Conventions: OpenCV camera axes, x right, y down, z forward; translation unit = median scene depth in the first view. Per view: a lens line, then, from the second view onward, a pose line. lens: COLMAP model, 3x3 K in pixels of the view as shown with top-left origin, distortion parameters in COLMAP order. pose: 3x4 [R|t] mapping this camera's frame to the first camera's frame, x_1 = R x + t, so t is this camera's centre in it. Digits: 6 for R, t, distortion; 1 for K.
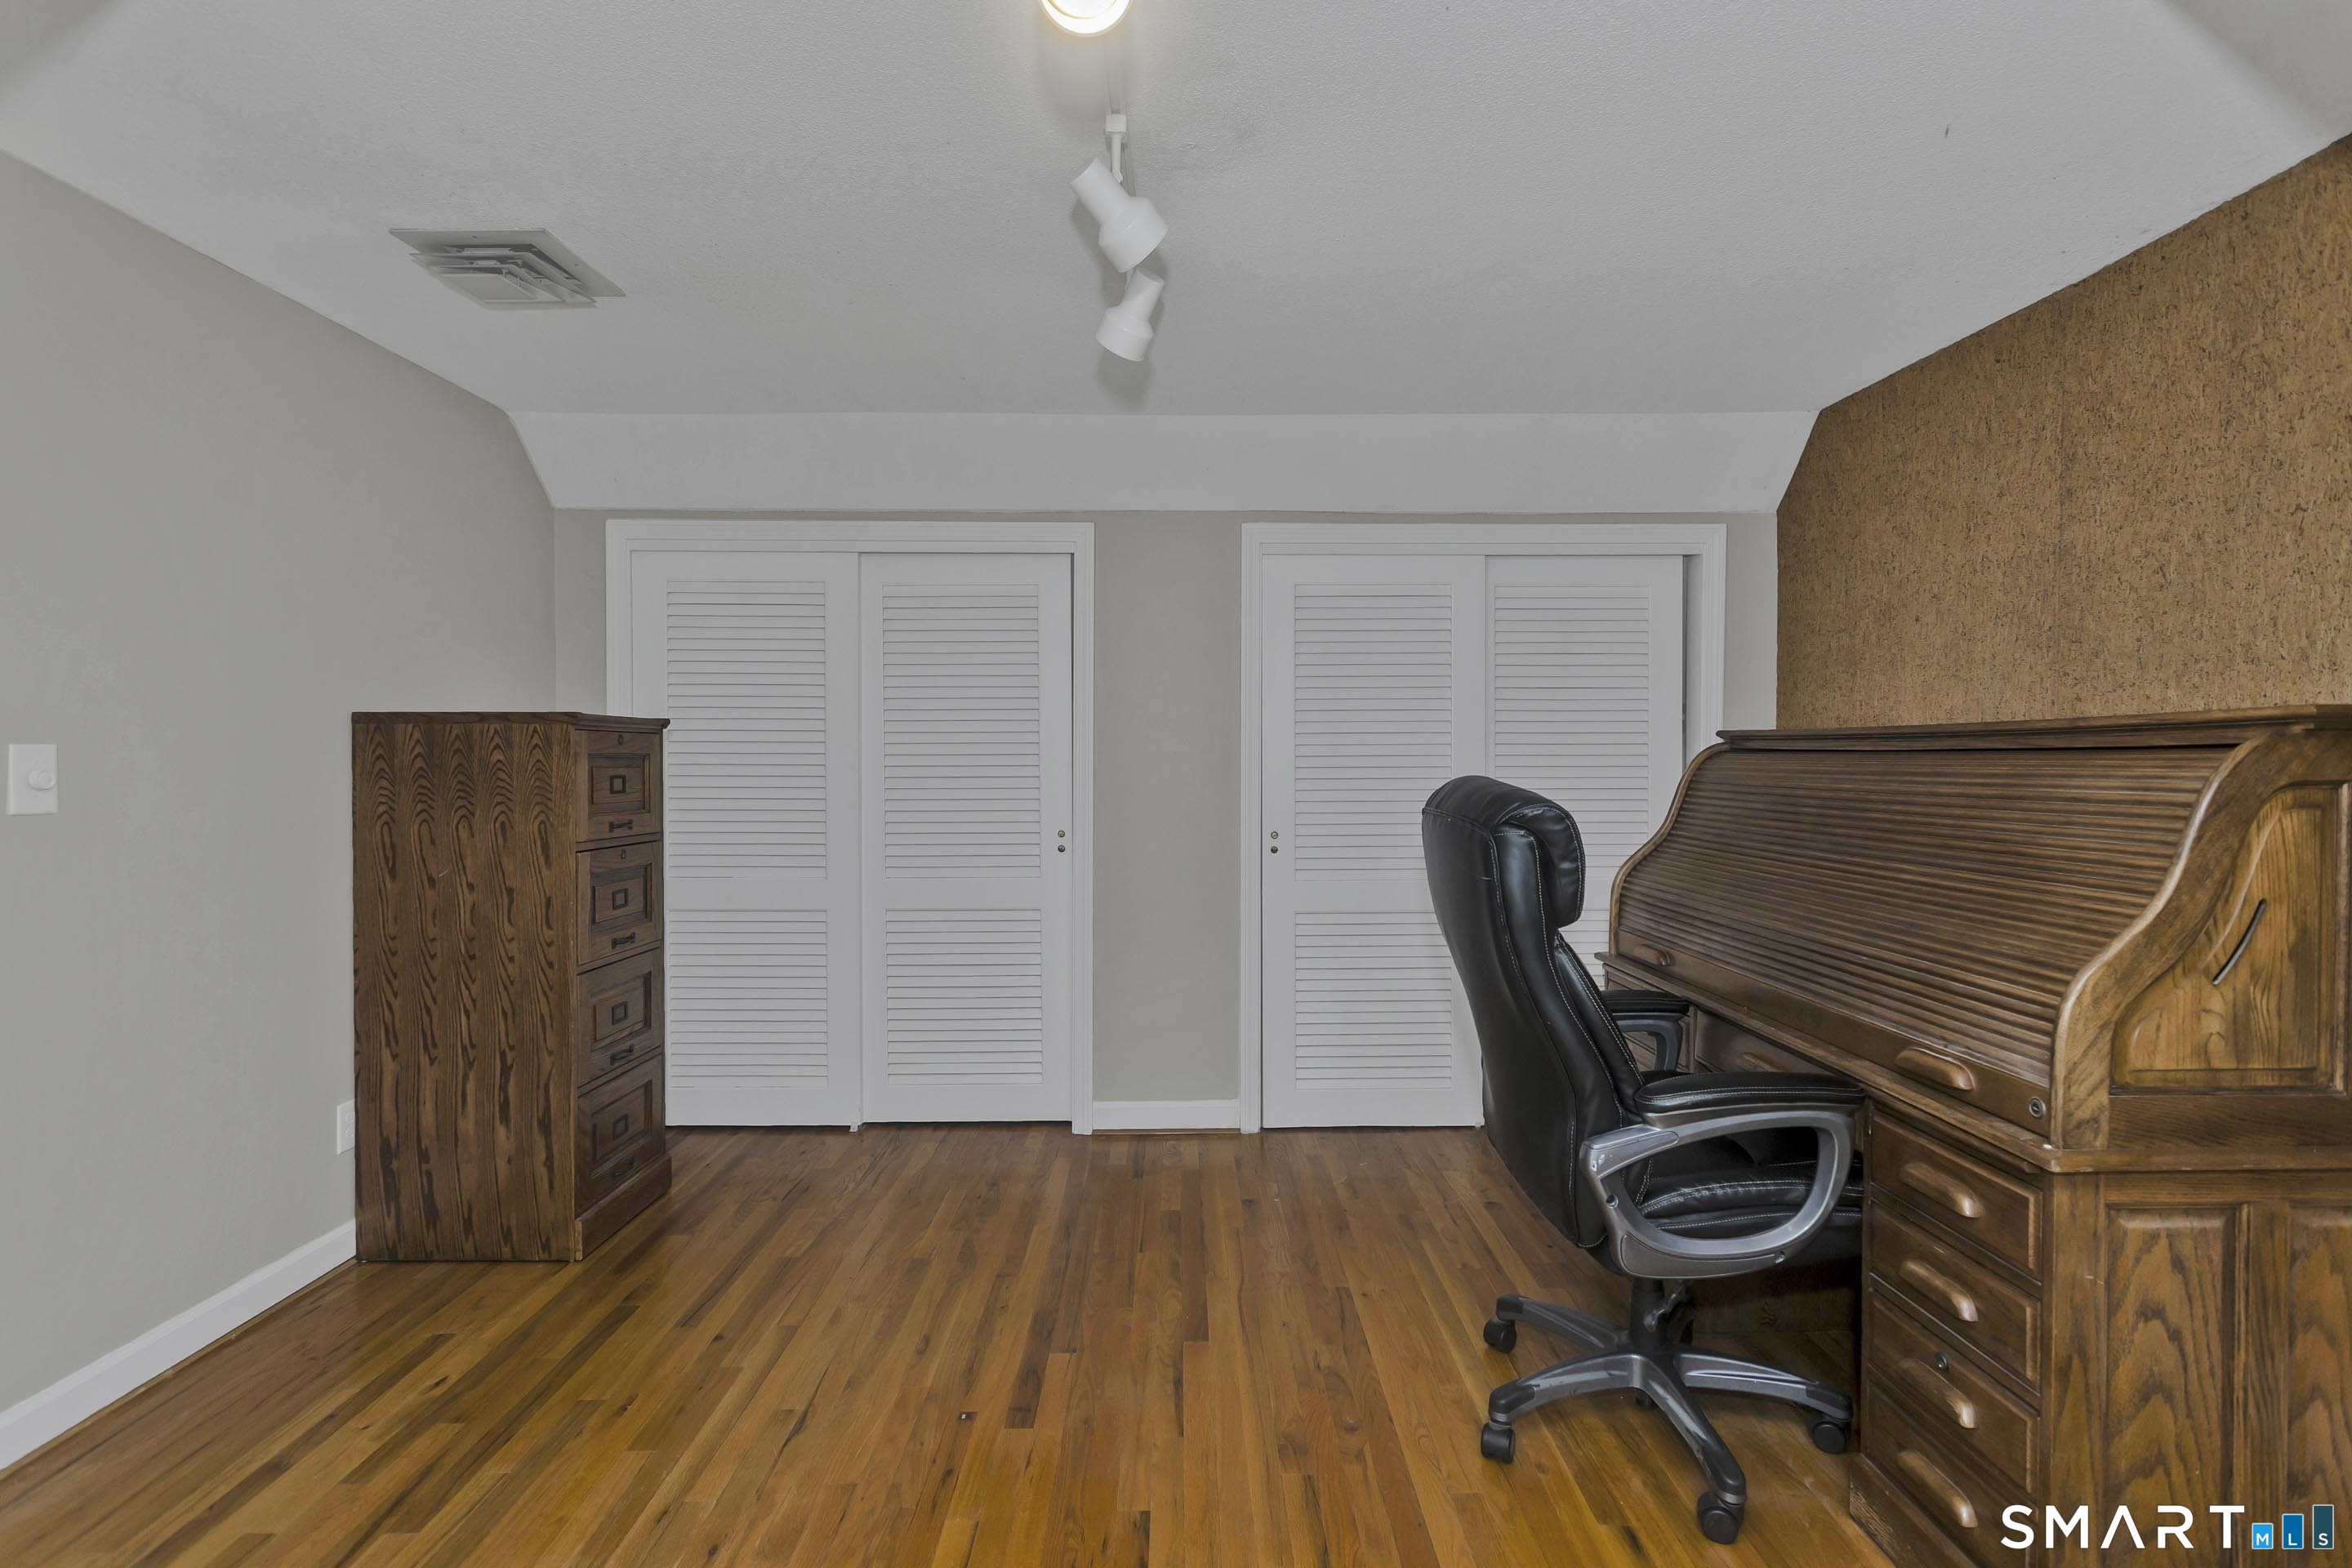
lens RADIAL K [[1130.3, 0, 1177.5], [0, 1130.3, 774.8], [0, 0, 1]] dist [-0.000356, -0.000044]
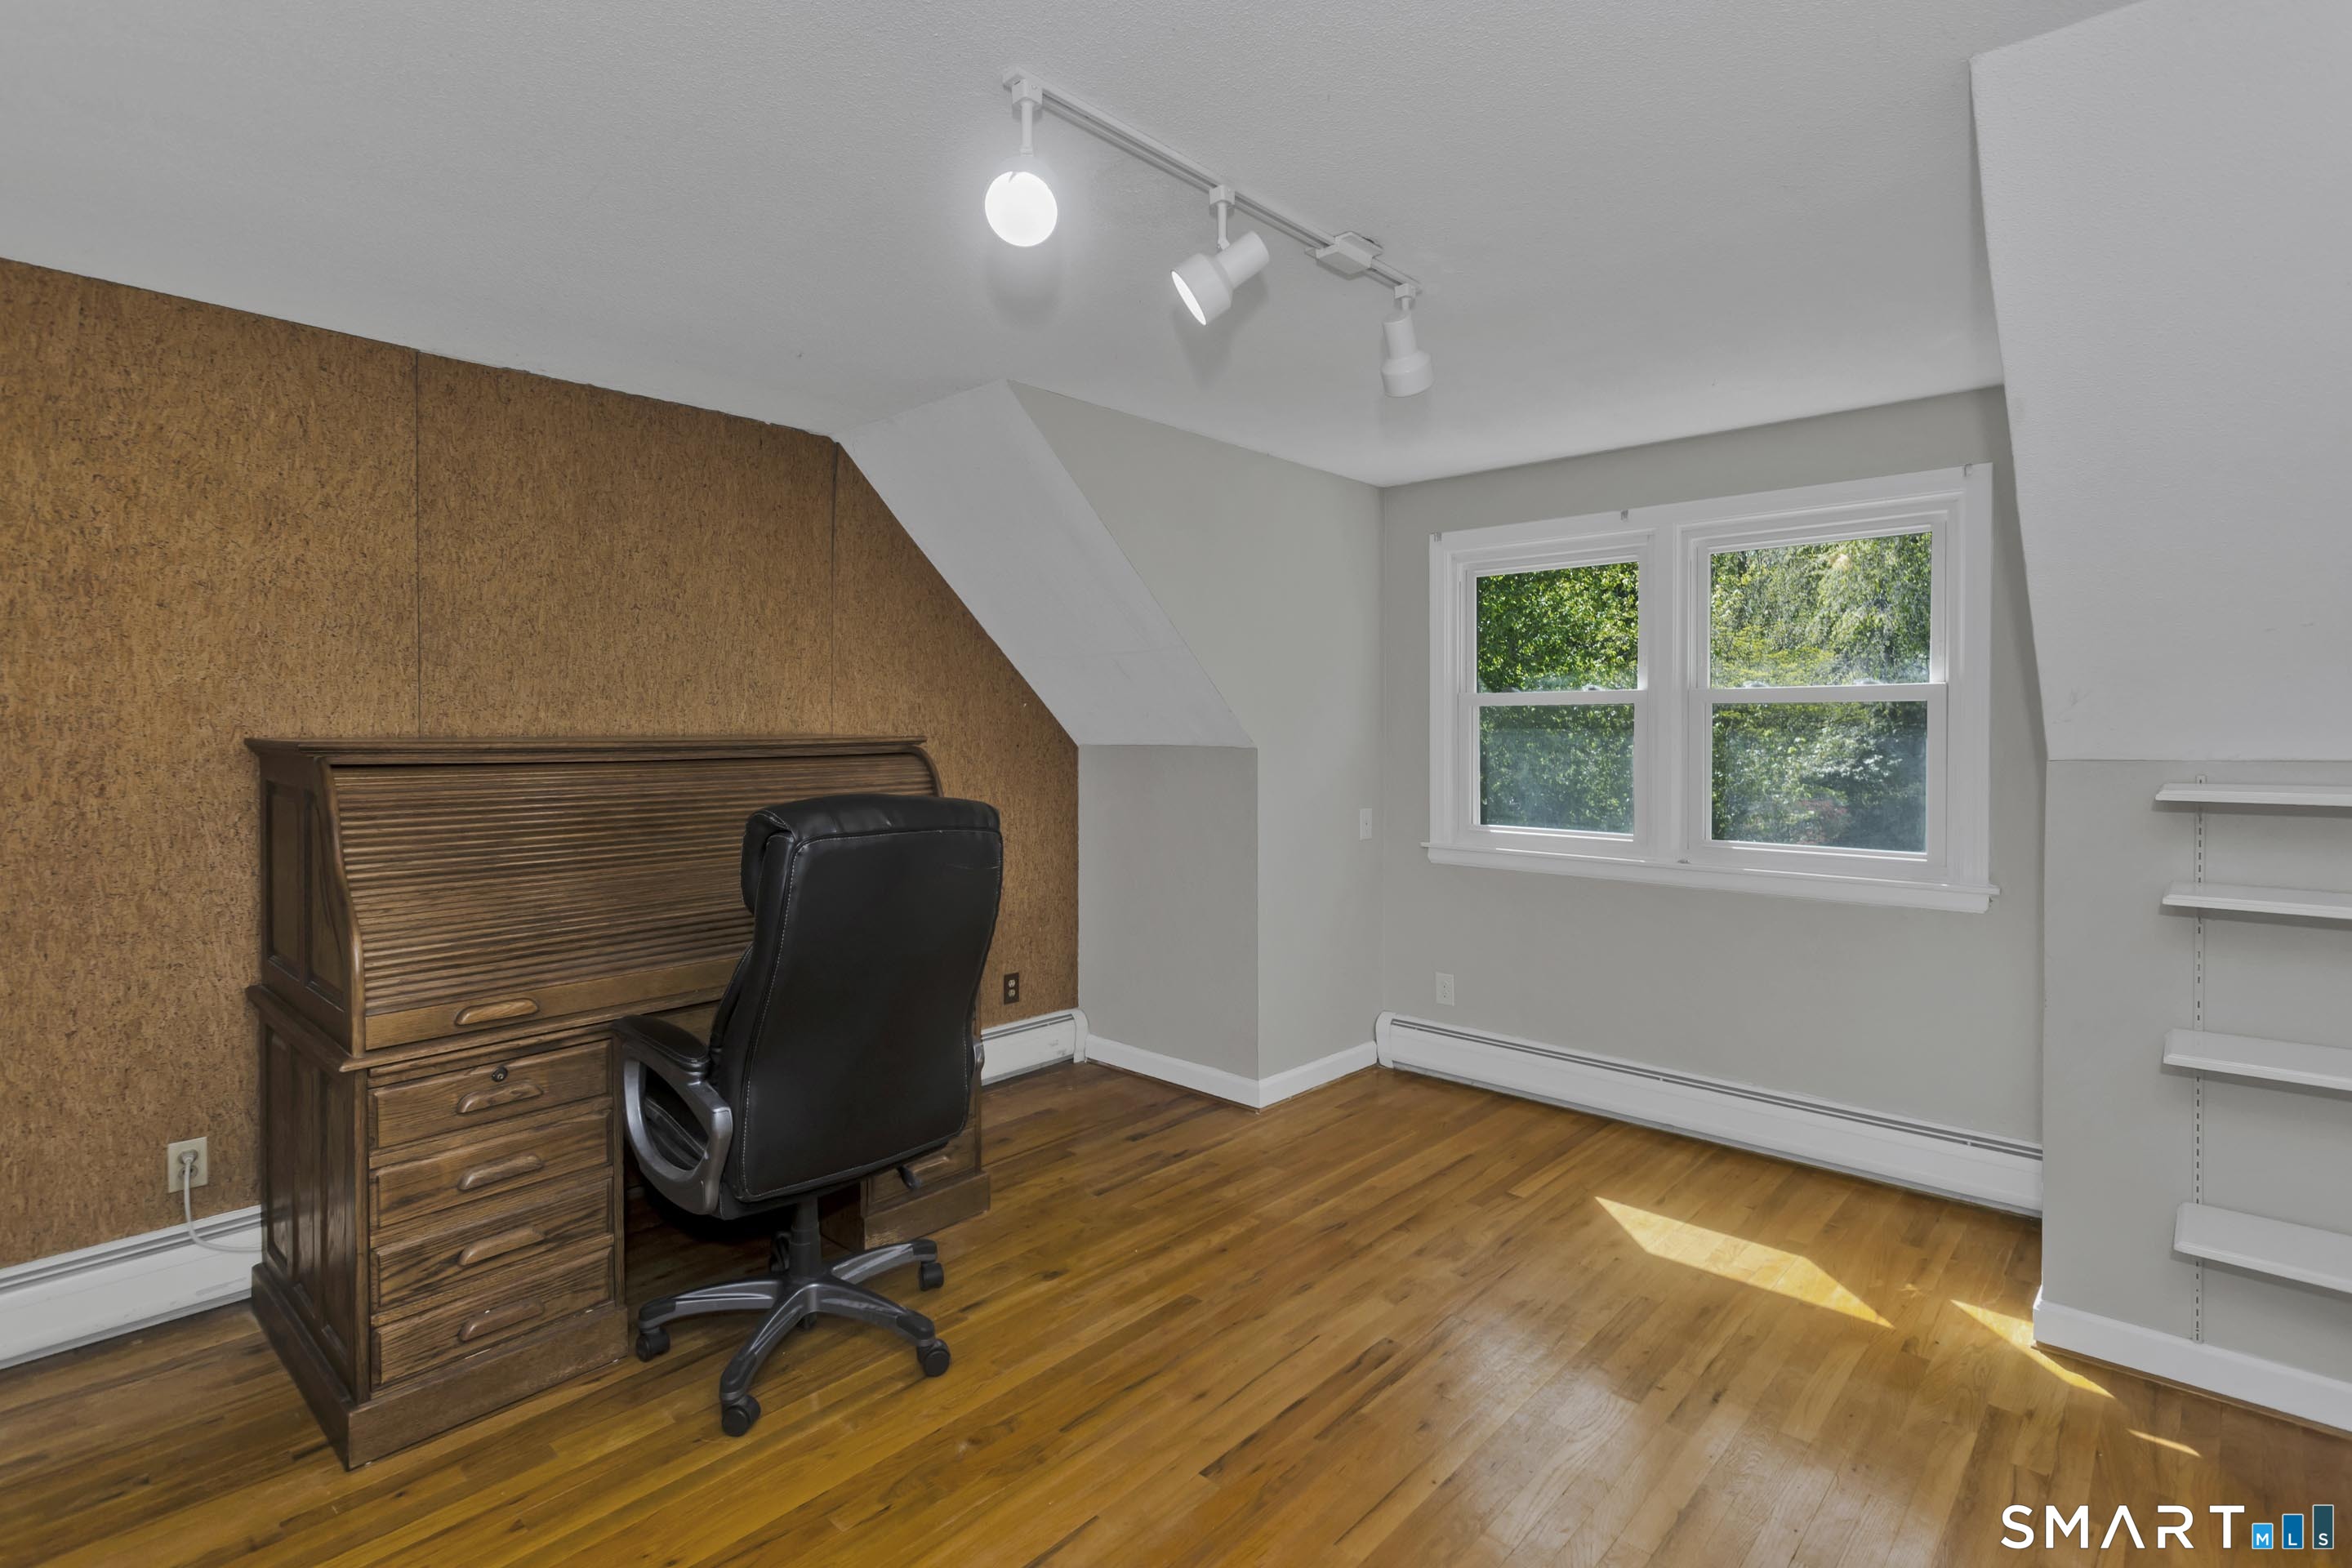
lens RADIAL K [[1130.3, 0, 1189.4], [0, 1130.3, 730.5], [0, 0, 1]] dist [-0.000356, -0.000044]
pose [[-0.739497, -0.002566, 0.673155, -0.567064], [0.011220, 0.999807, 0.016136, -0.060973], [-0.673066, 0.019485, -0.739326, 1.361691]]
